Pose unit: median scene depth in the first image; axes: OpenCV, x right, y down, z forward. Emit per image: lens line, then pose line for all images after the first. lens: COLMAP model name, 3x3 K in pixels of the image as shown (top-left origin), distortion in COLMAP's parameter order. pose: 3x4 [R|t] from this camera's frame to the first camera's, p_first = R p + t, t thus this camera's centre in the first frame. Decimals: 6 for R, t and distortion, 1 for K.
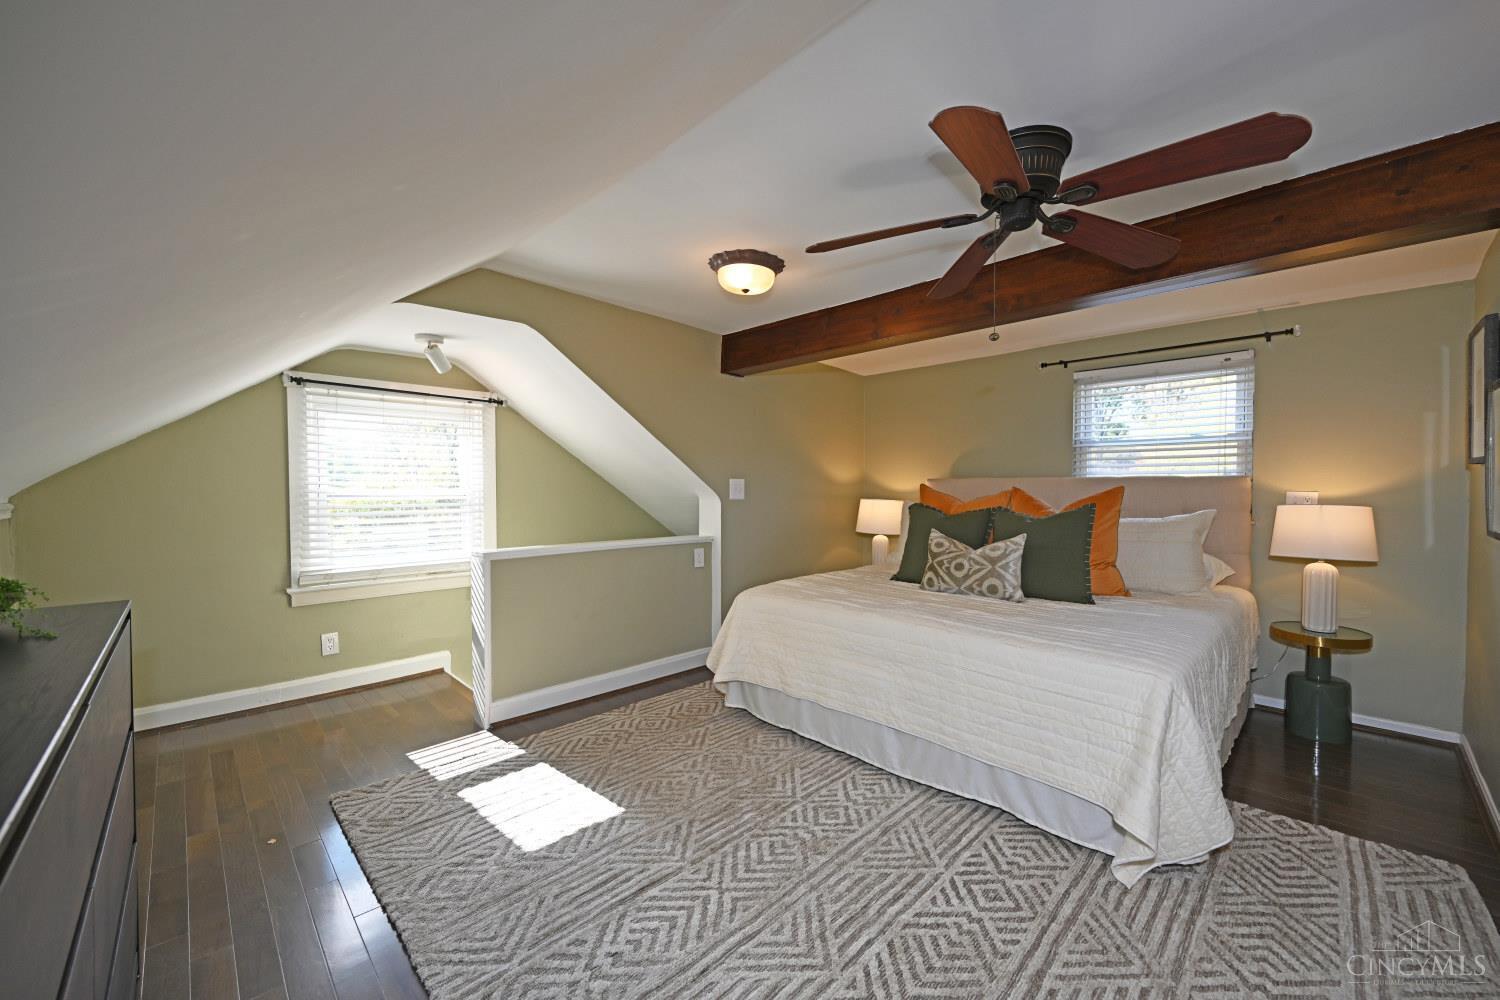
lens RADIAL K [[584.6, 0, 750.0], [0, 584.6, 500.0], [0, 0, 1]] dist [0.000337, 0.000018]
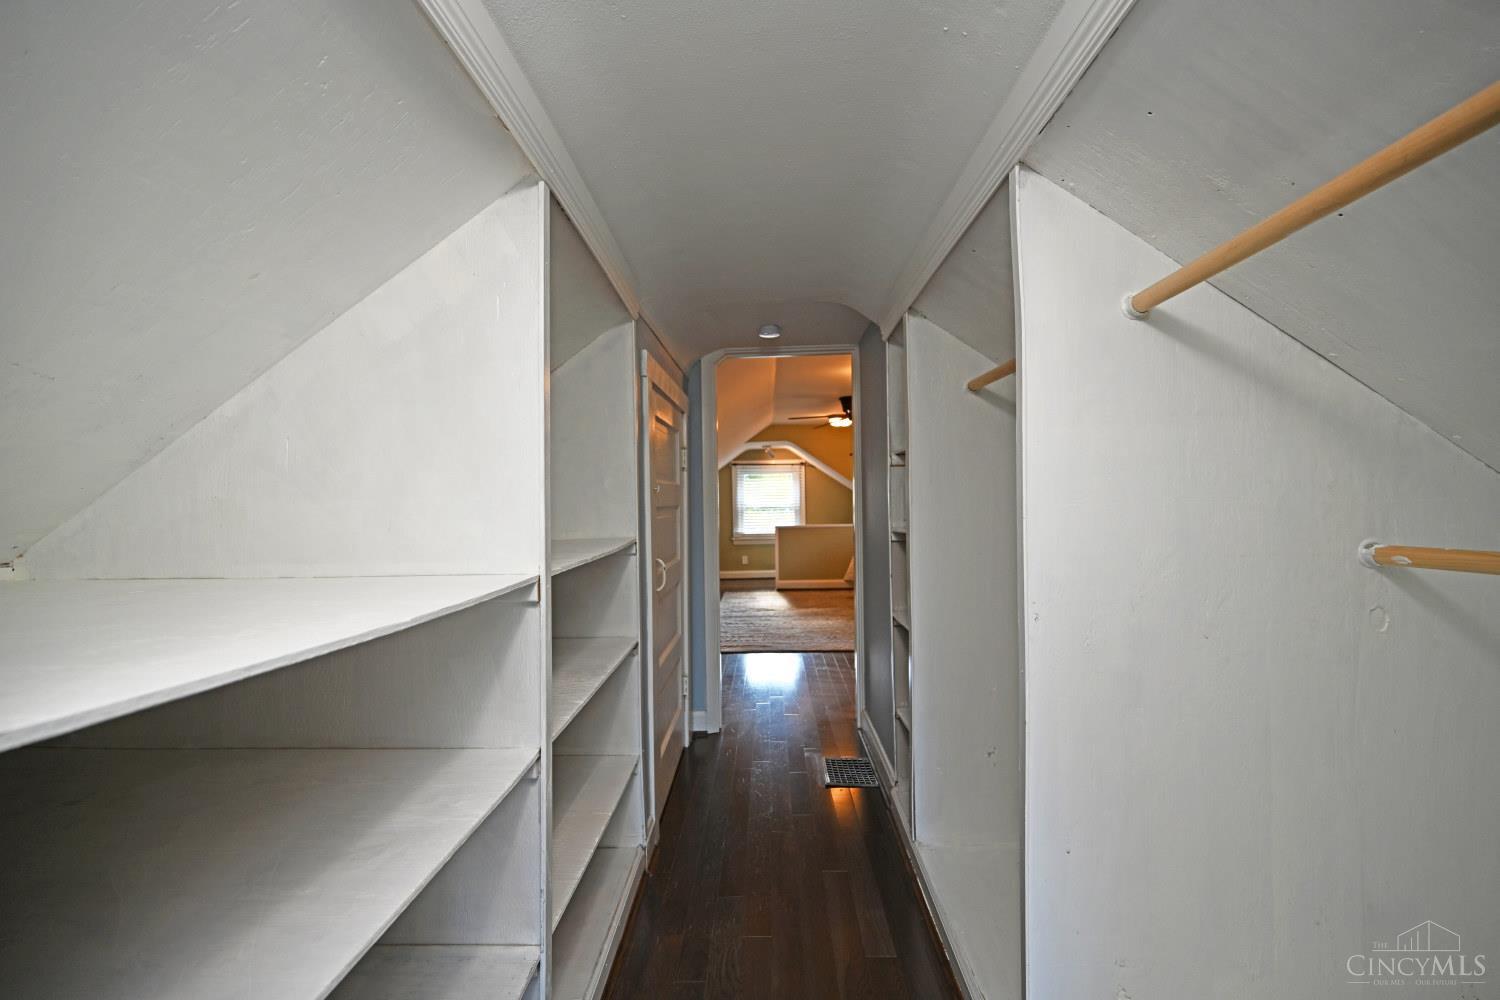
lens RADIAL K [[587.6, 0, 750.0], [0, 587.6, 500.0], [0, 0, 1]] dist [0.001507, 0.000079]
pose [[0.677659, -0.008589, -0.735326, 1.450176], [-0.006146, 0.999831, -0.017343, 0.017524], [0.735351, 0.016272, 0.677491, -0.922268]]
